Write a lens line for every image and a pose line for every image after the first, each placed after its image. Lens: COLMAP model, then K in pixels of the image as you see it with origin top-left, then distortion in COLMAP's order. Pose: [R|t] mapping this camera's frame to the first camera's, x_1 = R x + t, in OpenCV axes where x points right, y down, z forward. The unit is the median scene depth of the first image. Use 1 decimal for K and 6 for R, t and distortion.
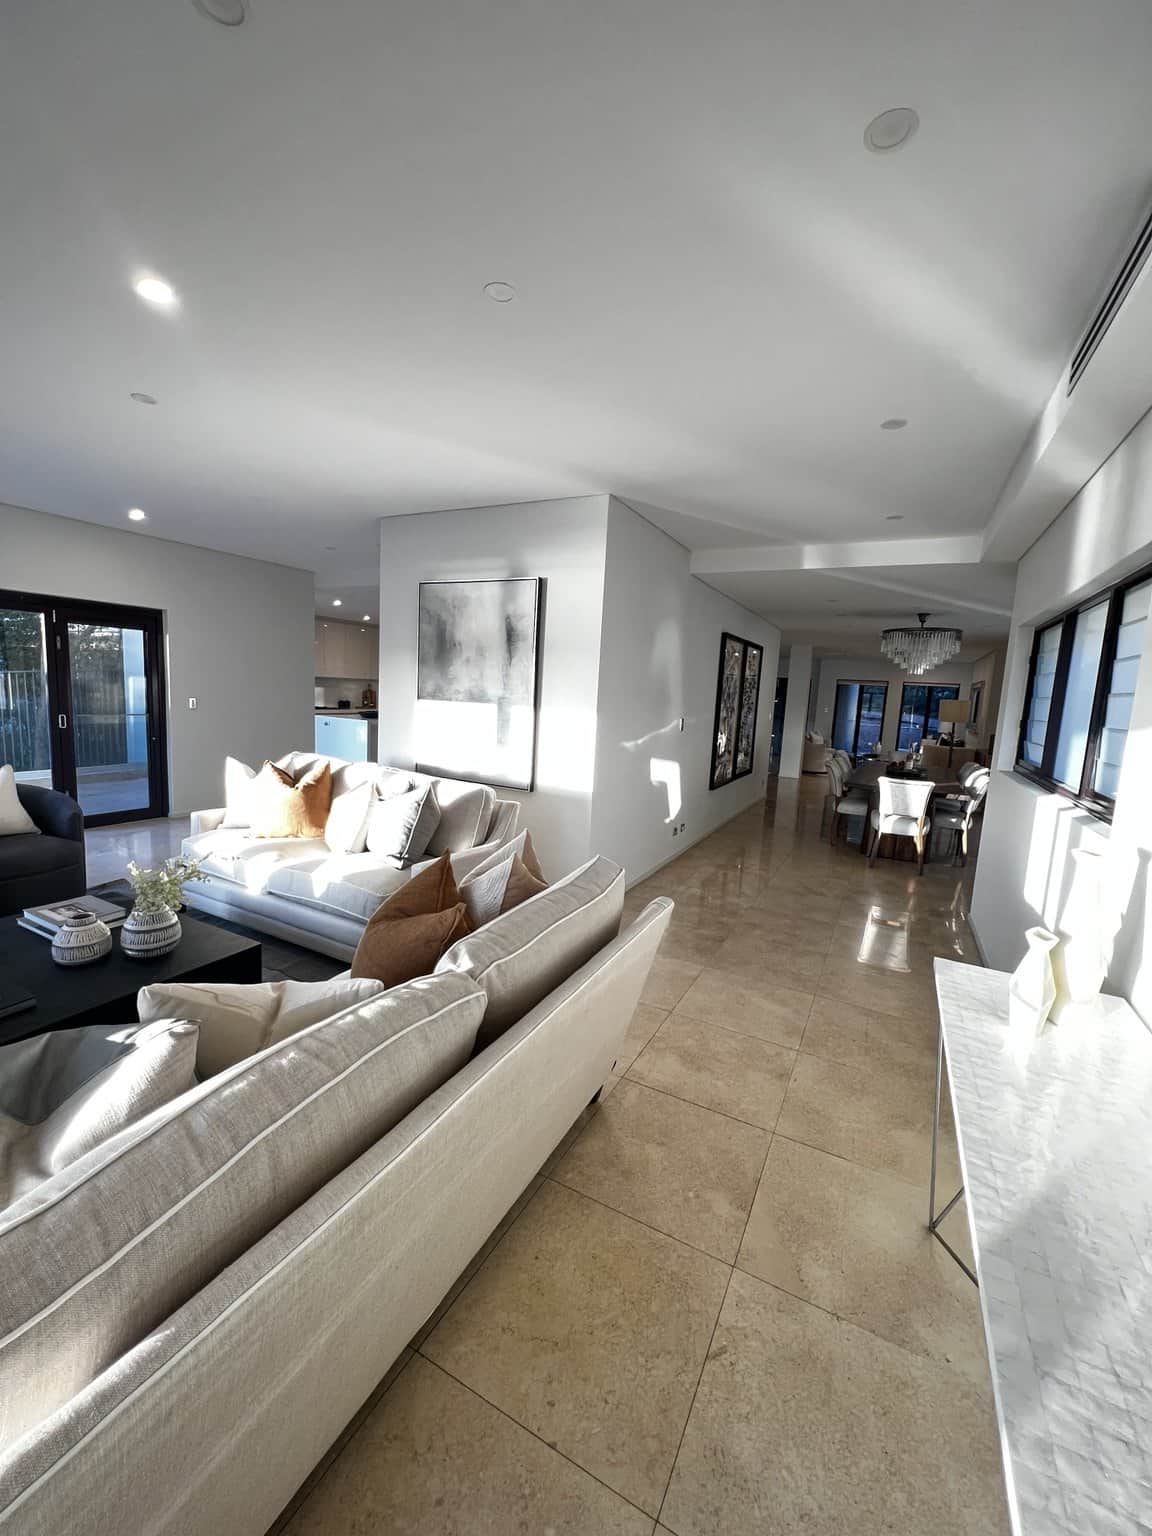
lens RADIAL K [[612.4, 0, 579.2], [0, 612.4, 766.6], [0, 0, 1]] dist [-0.001502, 0.000045]
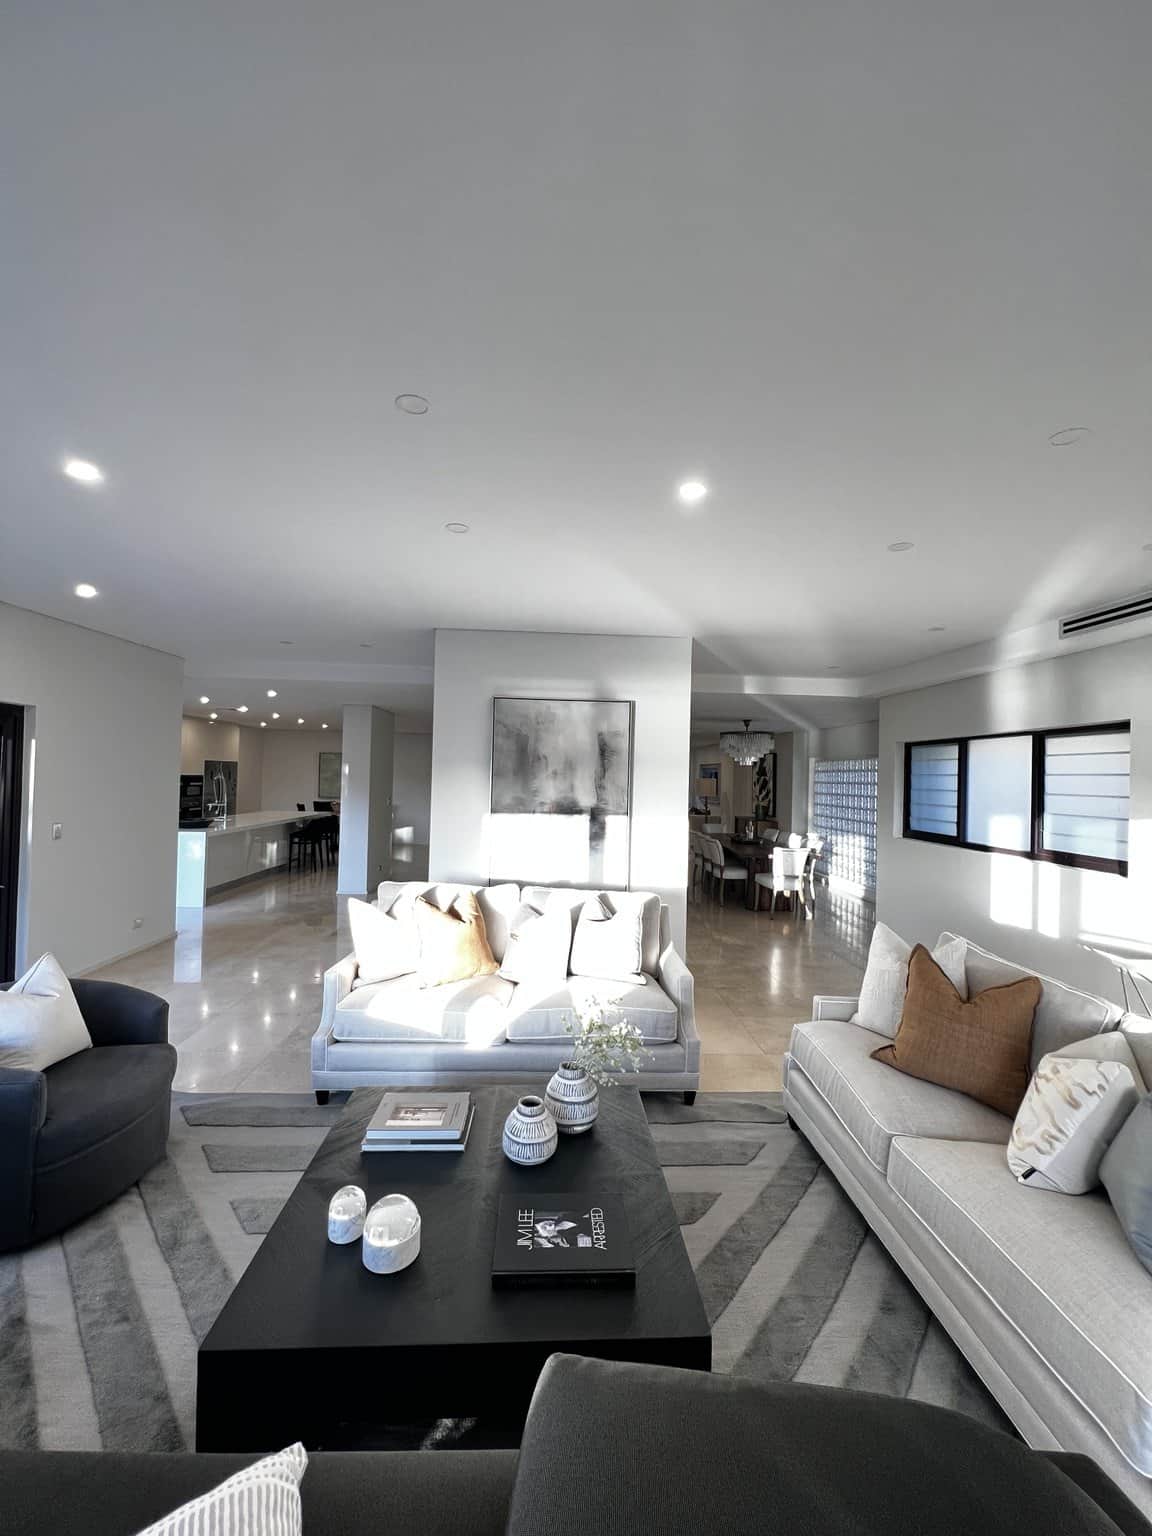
lens RADIAL K [[612.4, 0, 579.2], [0, 612.4, 766.6], [0, 0, 1]] dist [-0.001502, 0.000045]
pose [[0.864353, -0.024307, 0.502298, -0.668227], [0.084751, 0.991586, -0.097854, -0.079858], [-0.495693, 0.127151, 0.859140, 0.083678]]
